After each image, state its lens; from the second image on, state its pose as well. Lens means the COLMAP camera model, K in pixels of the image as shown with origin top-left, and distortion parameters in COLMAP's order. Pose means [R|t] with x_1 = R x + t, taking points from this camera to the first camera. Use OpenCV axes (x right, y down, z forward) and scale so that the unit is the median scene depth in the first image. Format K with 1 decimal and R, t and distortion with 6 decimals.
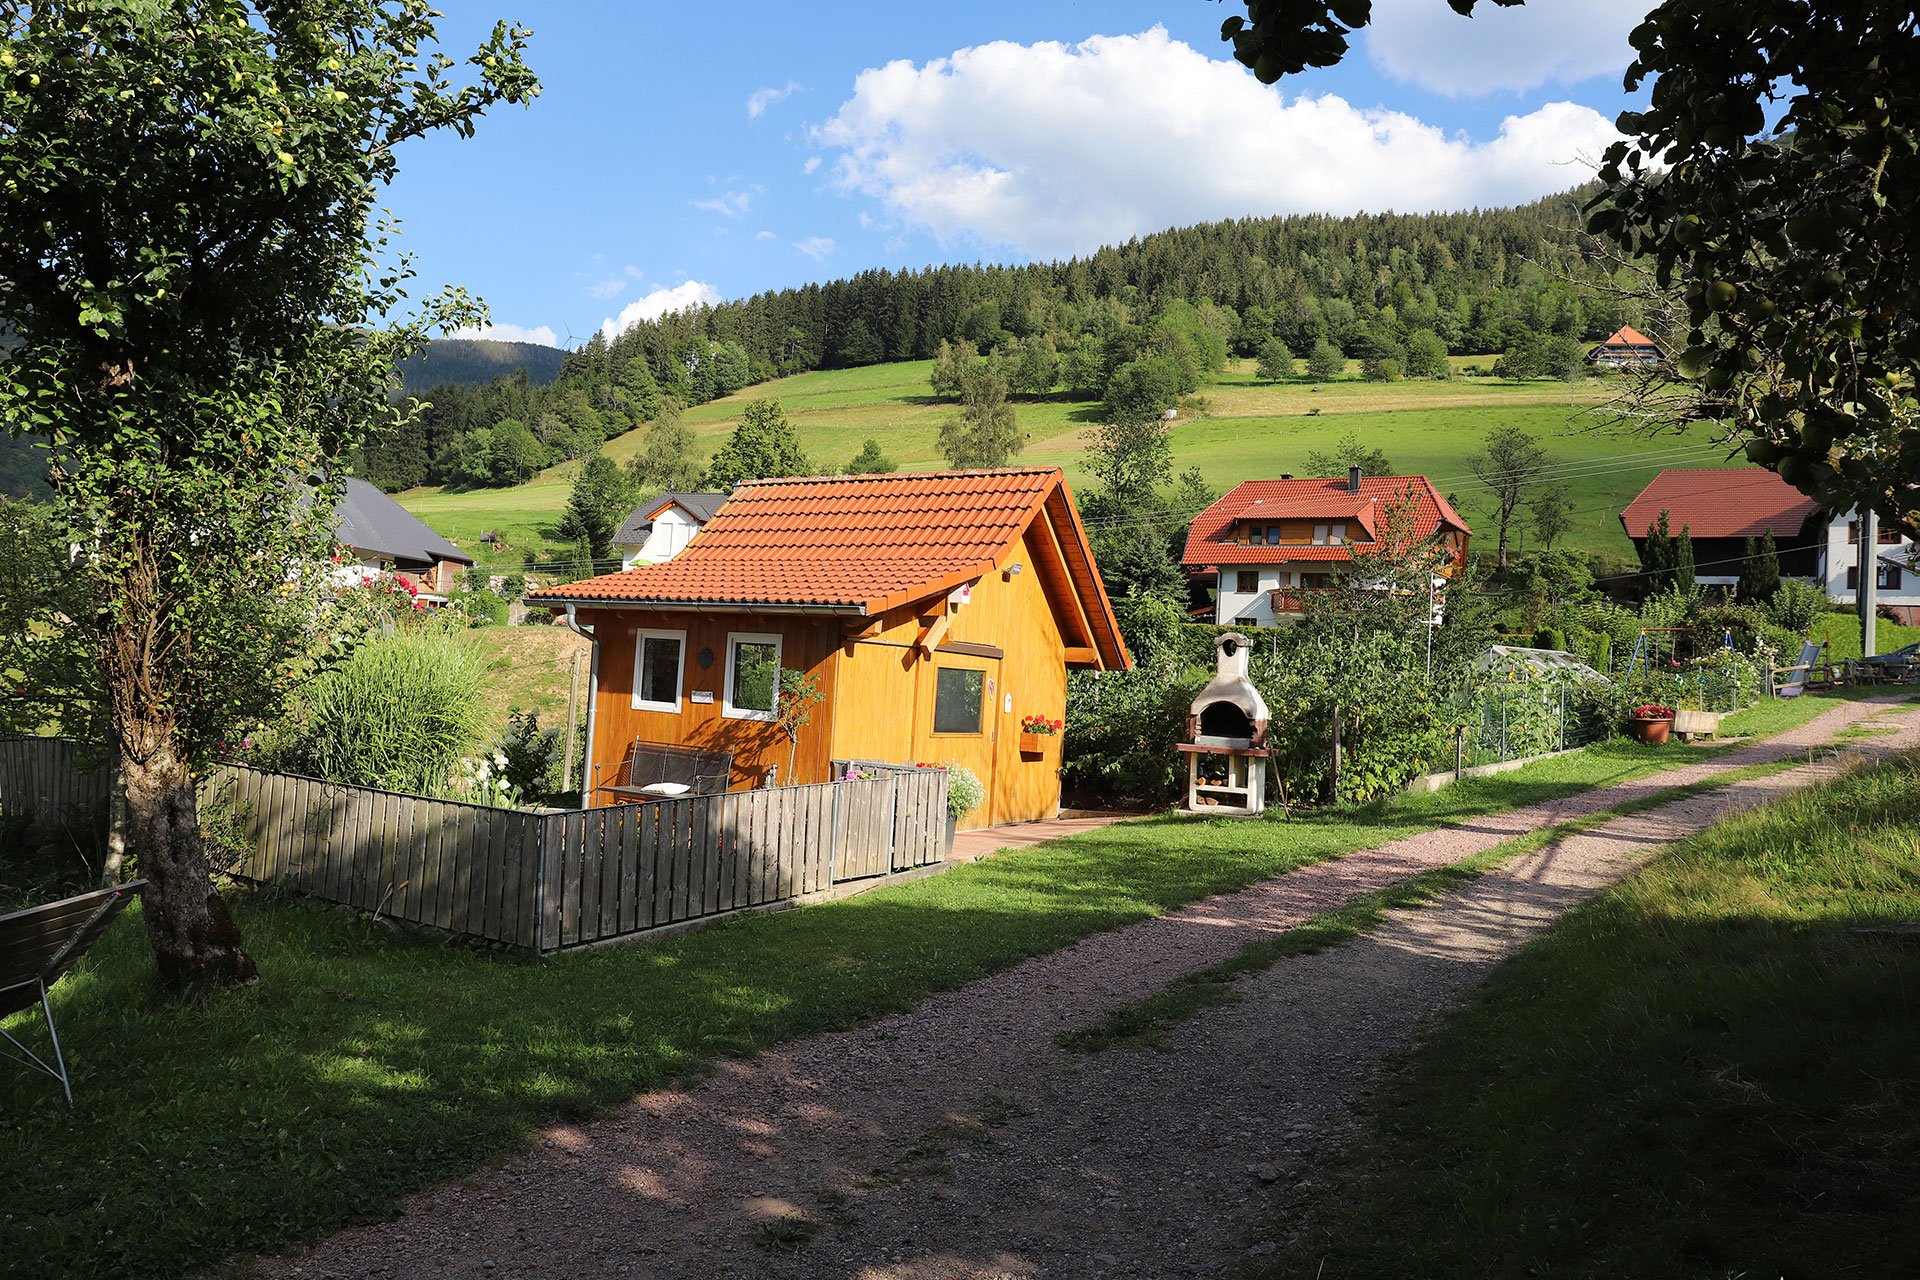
lens RADIAL K [[3170.7, 0, 960.4], [0, 3170.7, 641.3], [0, 0, 1]] dist [-0.064505, 0.000000]
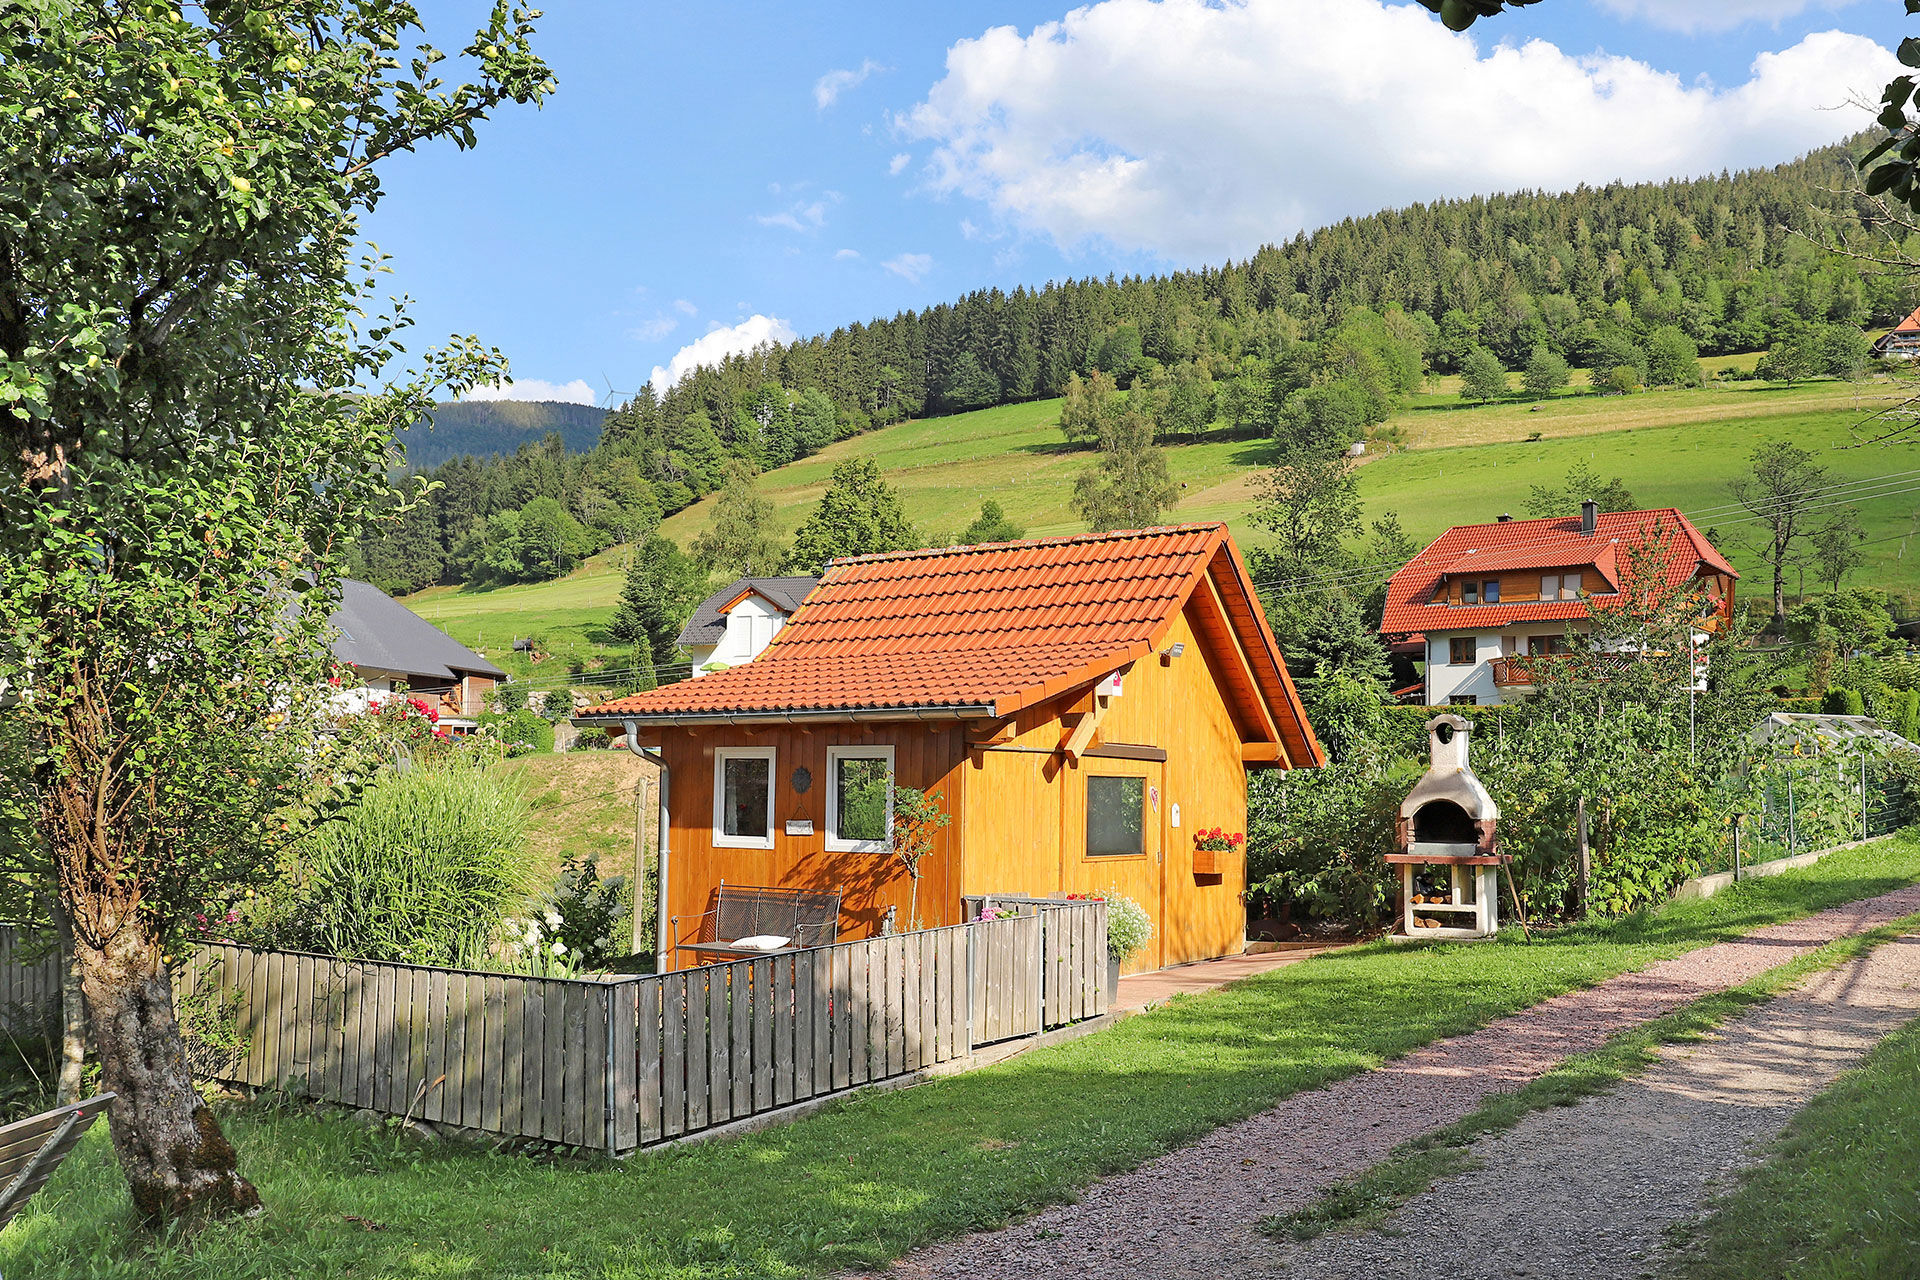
lens RADIAL K [[3170.7, 0, 960.6], [0, 3170.7, 641.0], [0, 0, 1]] dist [-0.064505, 0.000000]
pose [[0.997682, -0.053079, -0.042591, -0.003099], [0.051730, 0.998142, -0.032193, -0.001915], [0.044221, 0.029915, 0.998574, 0.191723]]
